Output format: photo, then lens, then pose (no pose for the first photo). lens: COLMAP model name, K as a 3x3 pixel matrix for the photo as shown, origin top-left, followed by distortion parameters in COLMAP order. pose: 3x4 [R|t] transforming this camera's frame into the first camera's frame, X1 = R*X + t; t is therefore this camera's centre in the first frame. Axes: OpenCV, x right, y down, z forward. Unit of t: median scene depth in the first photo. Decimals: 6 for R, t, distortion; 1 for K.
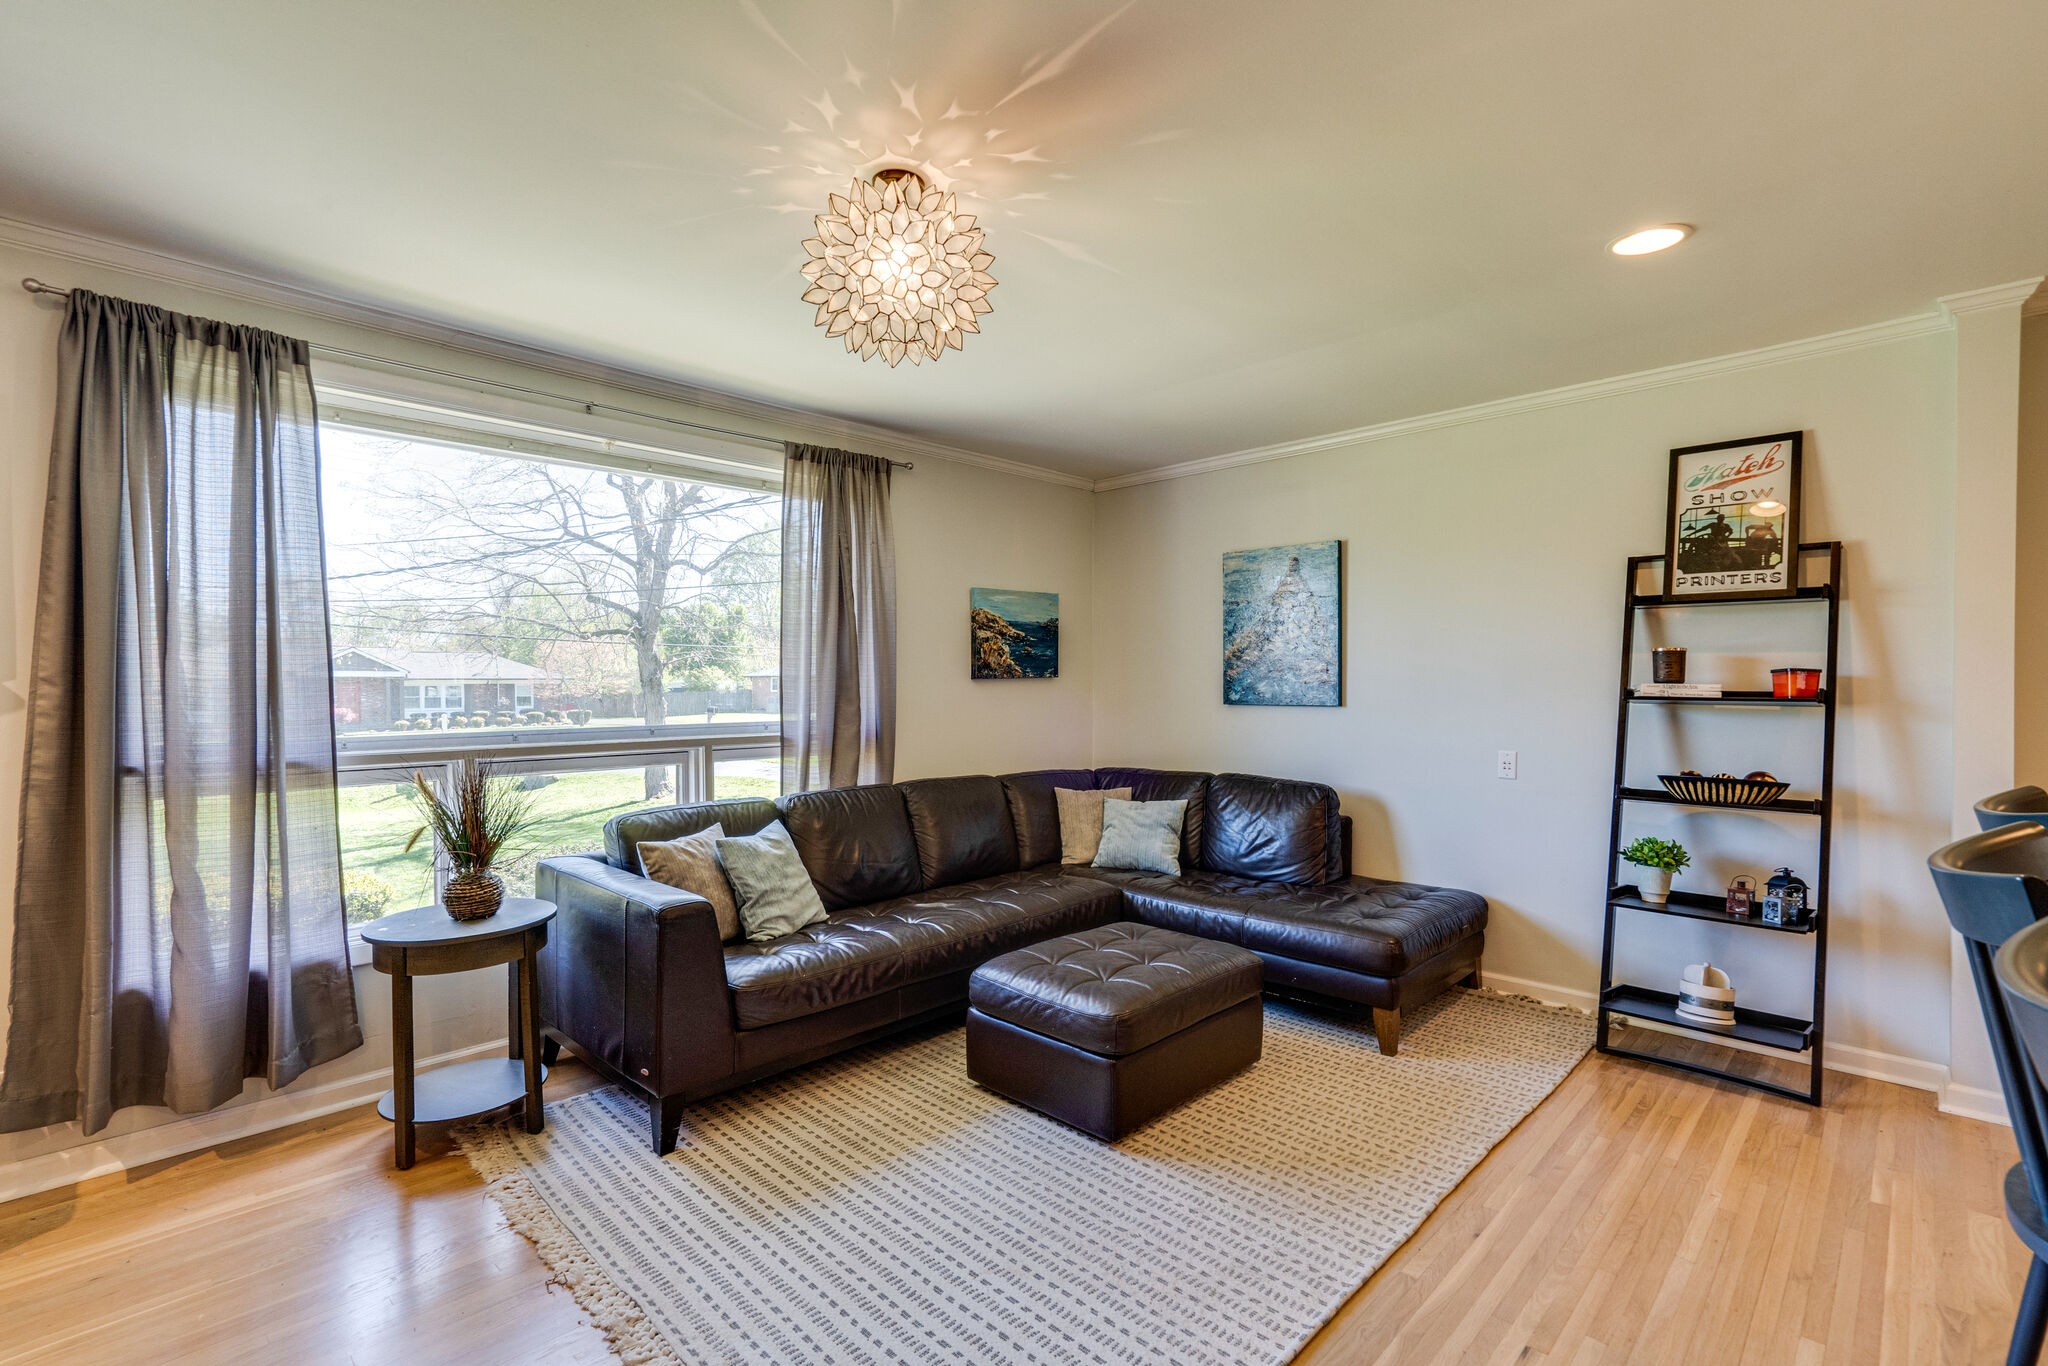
lens RADIAL K [[924.0, 0, 1019.4], [0, 924.0, 698.1], [0, 0, 1]] dist [-0.002678, -0.000044]
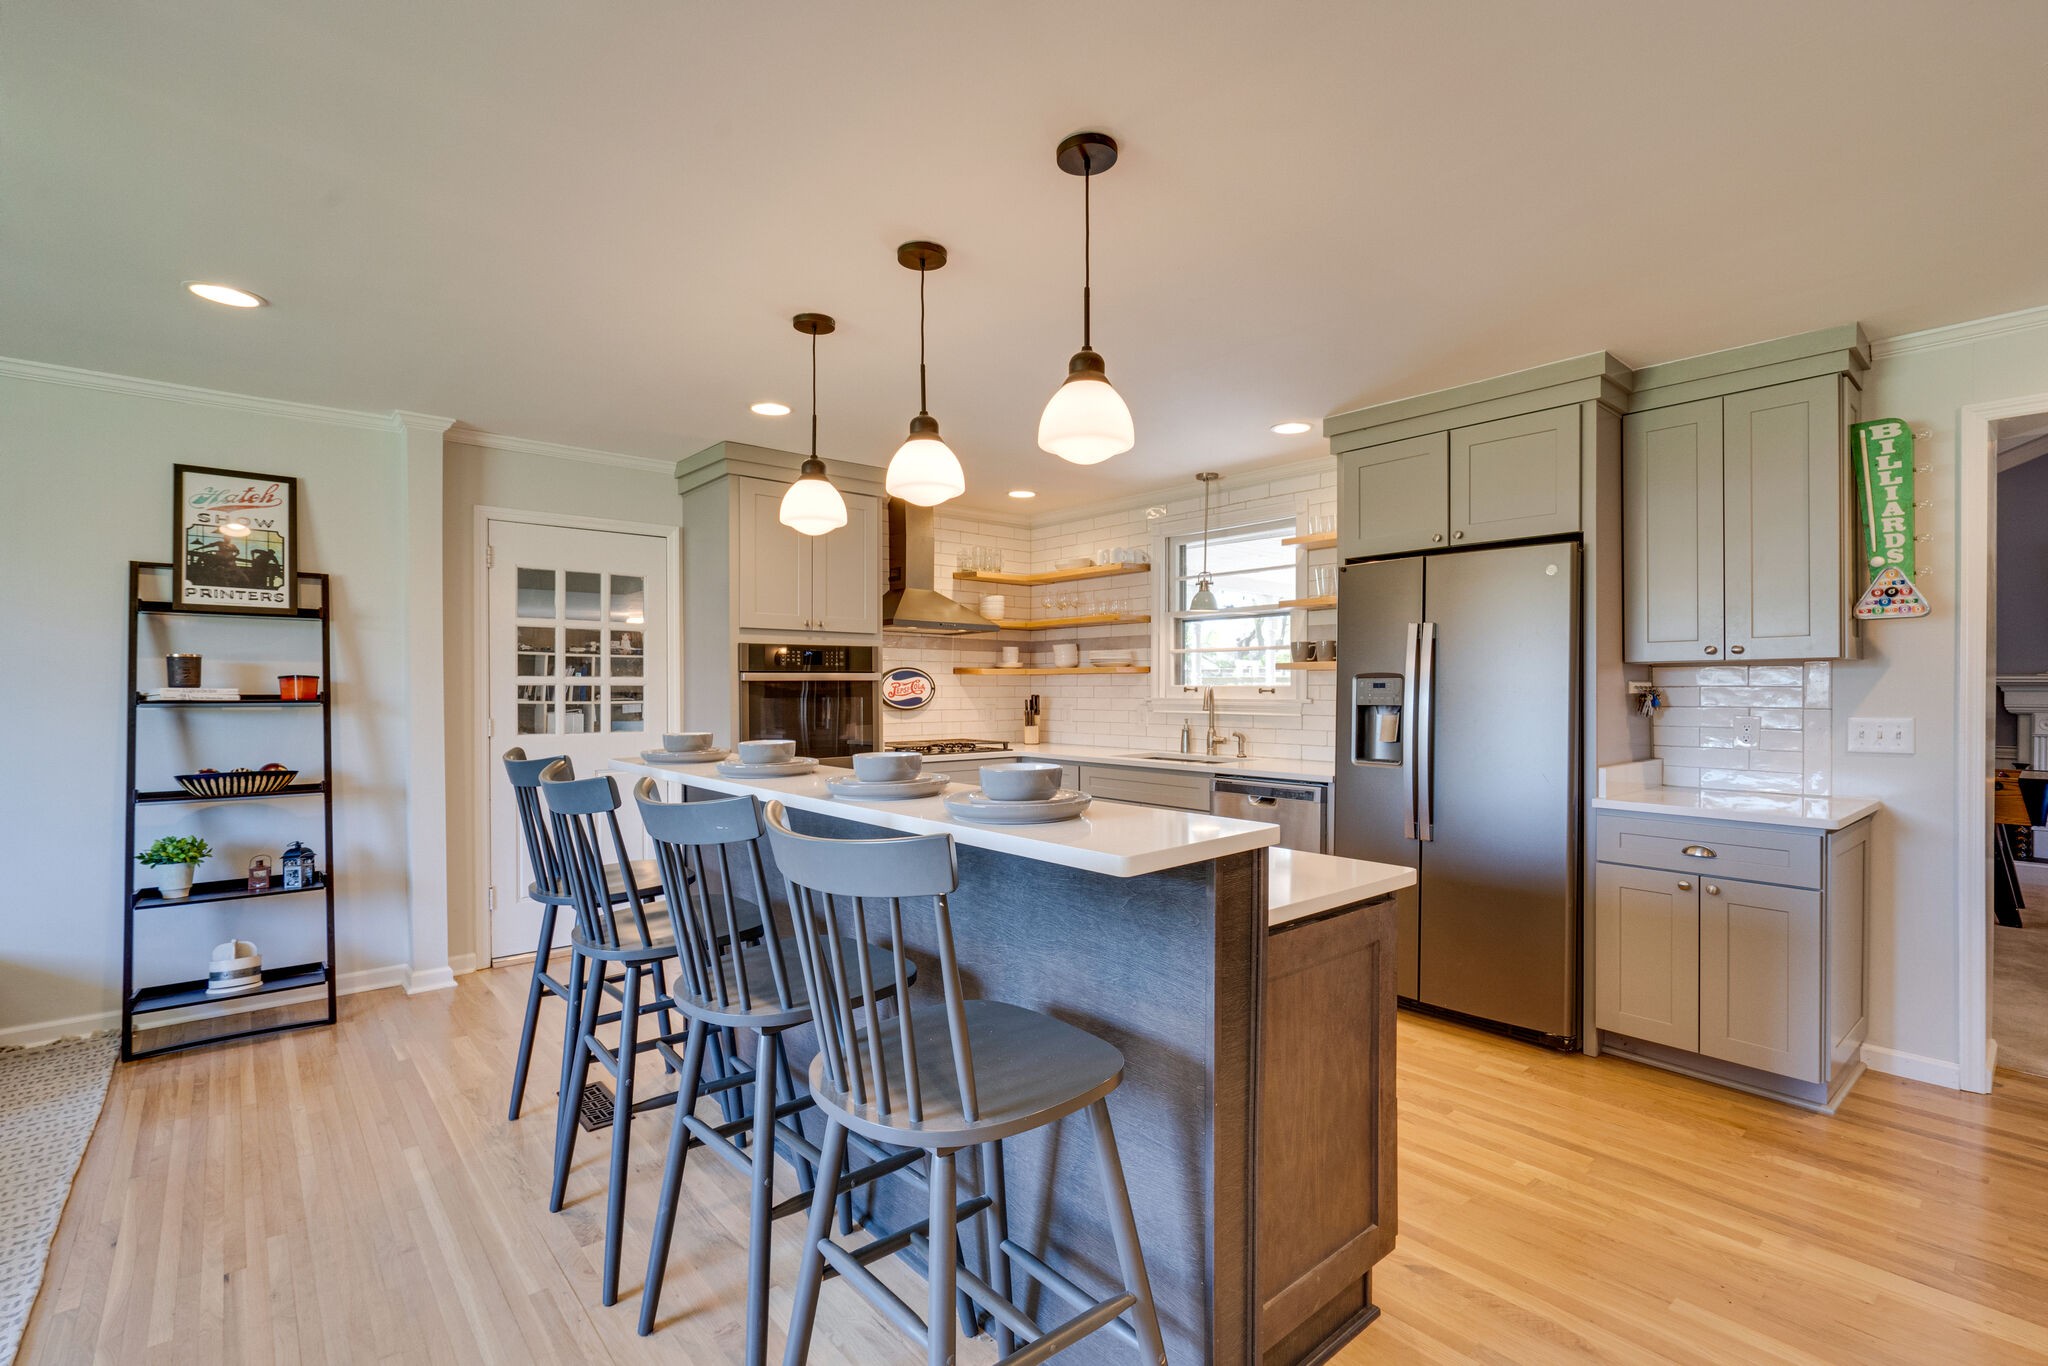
lens RADIAL K [[935.5, 0, 1013.7], [0, 935.5, 691.1], [0, 0, 1]] dist [0.001649, 0.000815]
pose [[0.100895, -0.007583, 0.994868, -0.266972], [0.015254, 0.999865, 0.006074, -0.004337], [-0.994780, 0.014563, 0.100997, -0.050635]]
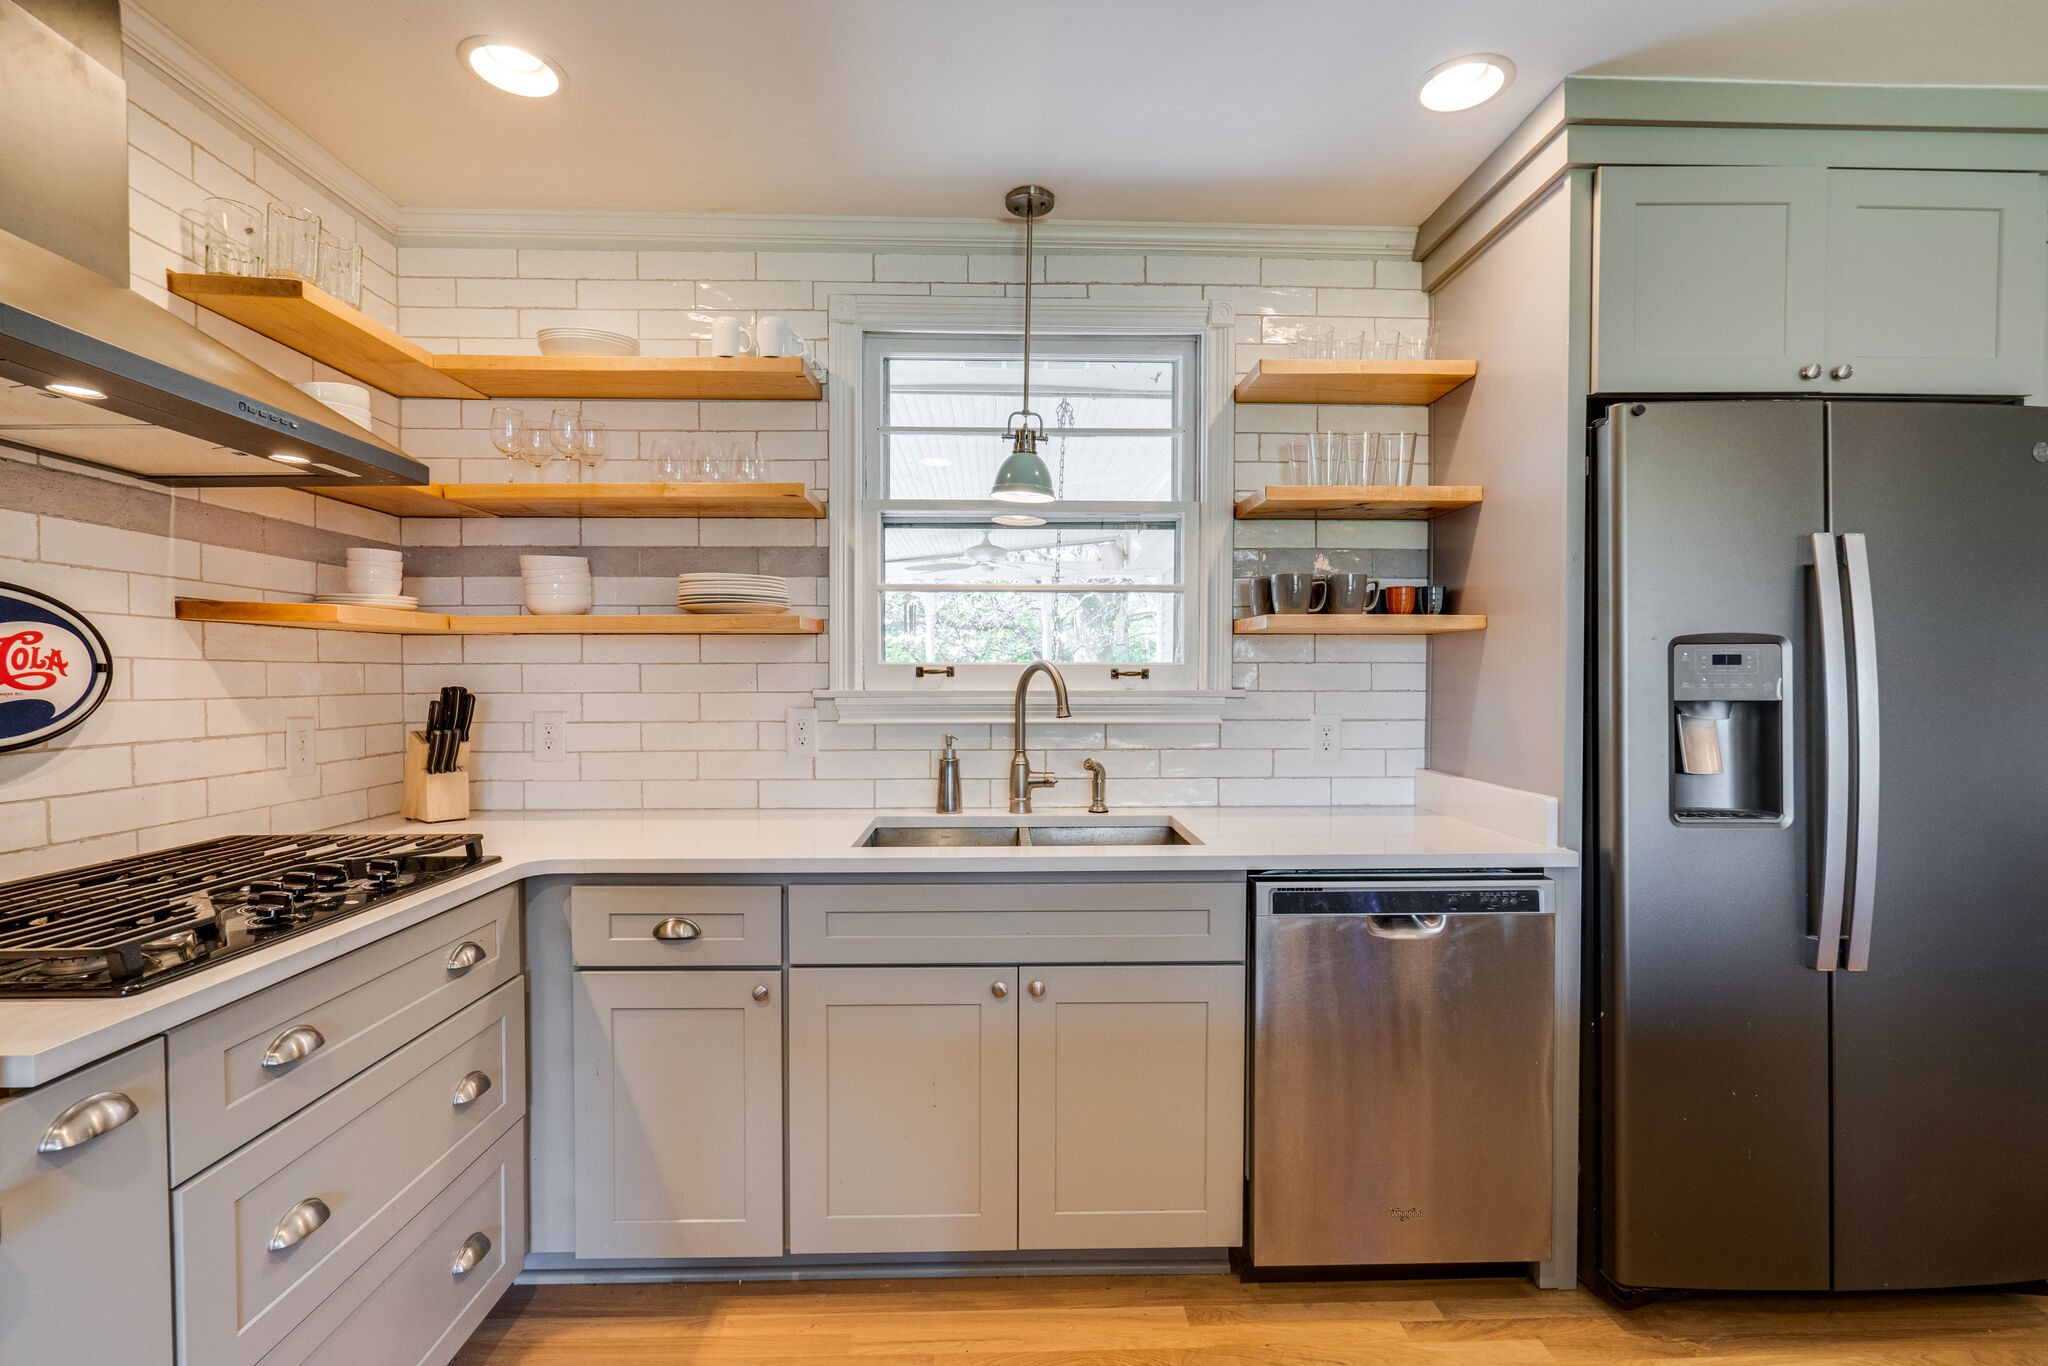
lens RADIAL K [[924.0, 0, 1019.4], [0, 924.0, 698.1], [0, 0, 1]] dist [-0.002678, -0.000044]
pose [[-0.720196, -0.019044, 0.693509, 0.831255], [0.008338, 0.999313, 0.036100, 0.002039], [-0.693721, 0.031781, -0.719543, 0.298382]]
